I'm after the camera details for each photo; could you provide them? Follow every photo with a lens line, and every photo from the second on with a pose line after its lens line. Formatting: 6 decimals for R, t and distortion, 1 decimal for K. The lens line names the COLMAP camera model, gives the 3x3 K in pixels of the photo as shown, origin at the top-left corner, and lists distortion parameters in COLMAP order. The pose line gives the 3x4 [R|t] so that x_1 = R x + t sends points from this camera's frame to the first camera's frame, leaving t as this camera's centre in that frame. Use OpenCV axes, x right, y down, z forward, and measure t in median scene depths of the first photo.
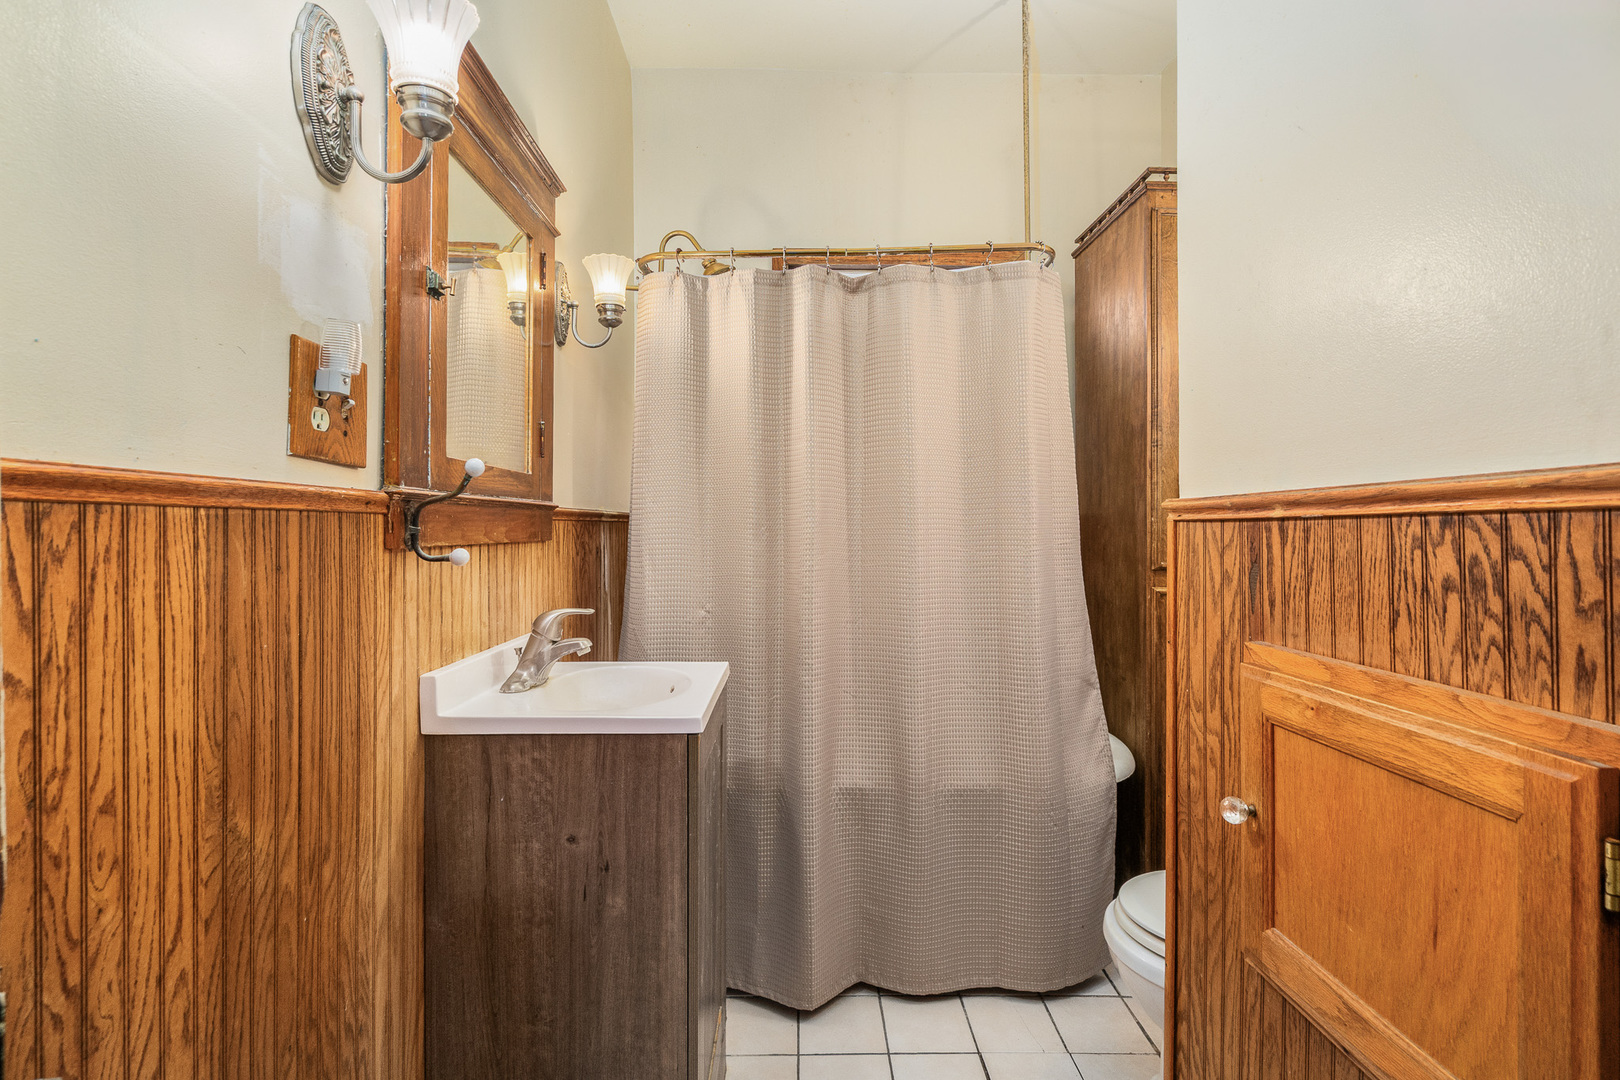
lens RADIAL K [[762.6, 0, 809.0], [0, 762.6, 531.5], [0, 0, 1]] dist [-0.002885, -0.000576]
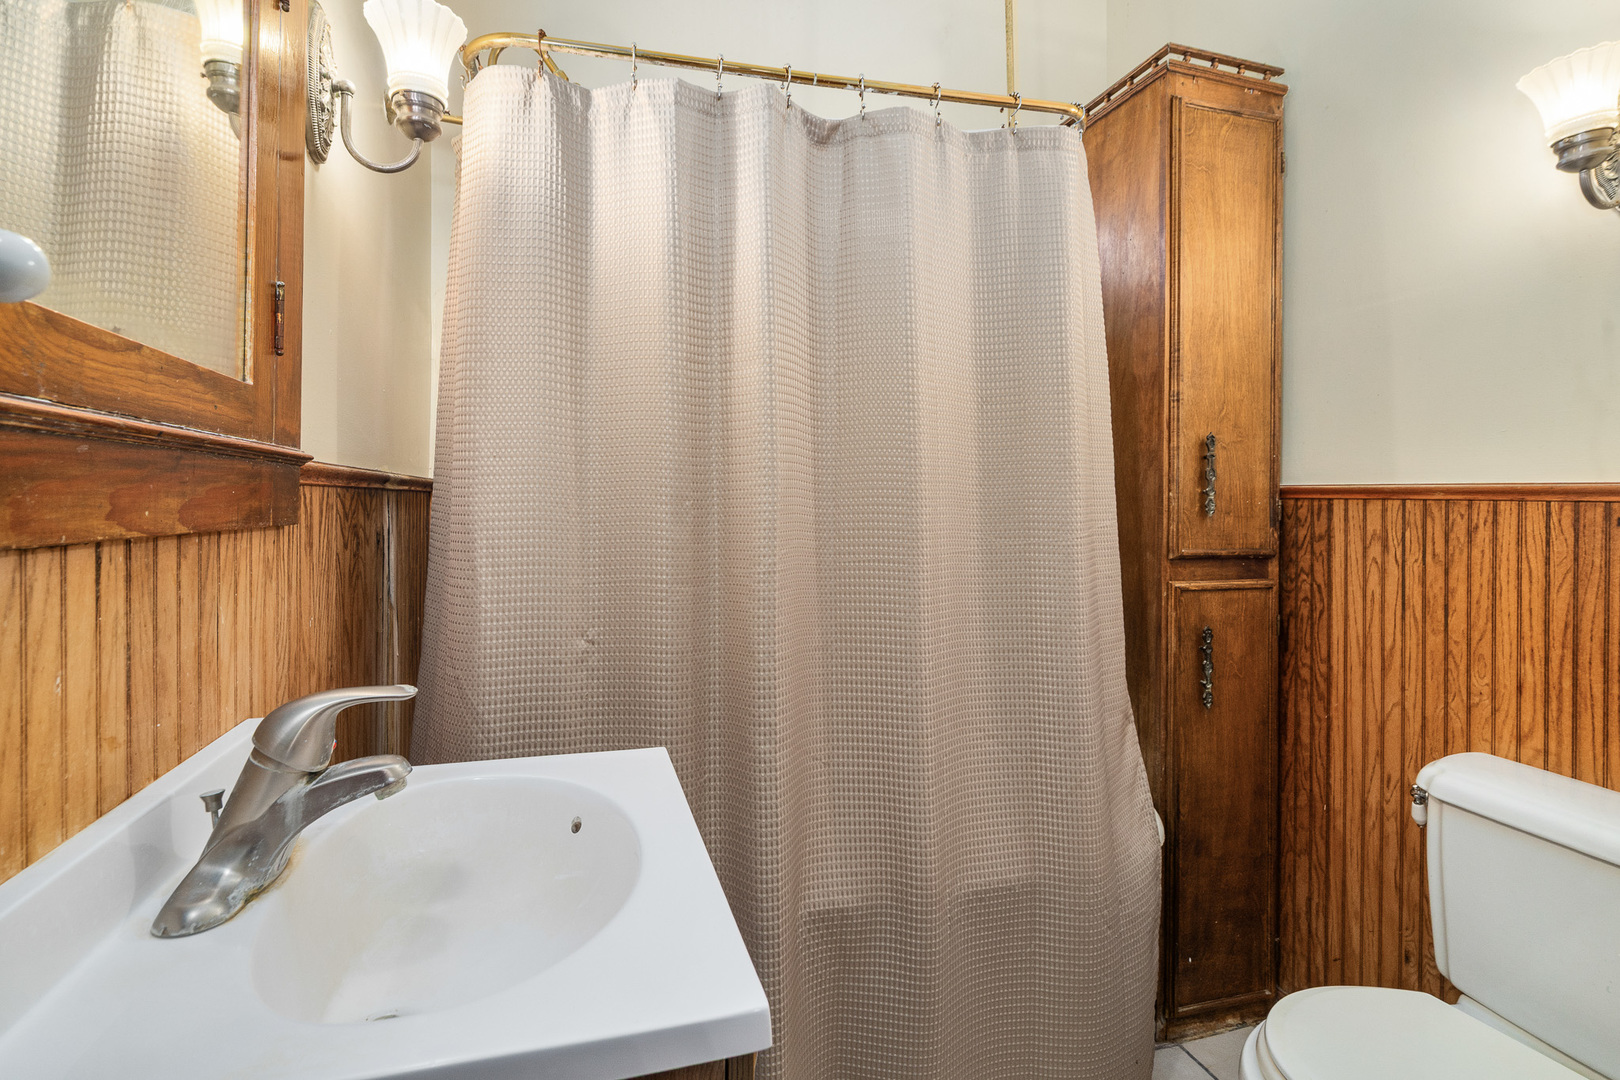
lens RADIAL K [[762.6, 0, 796.4], [0, 762.6, 505.3], [0, 0, 1]] dist [-0.002885, -0.000576]
pose [[0.963691, 0.005370, 0.266966, -0.142267], [-0.005073, 0.999986, -0.001804, -0.001900], [-0.266971, 0.000384, 0.963704, 0.393395]]
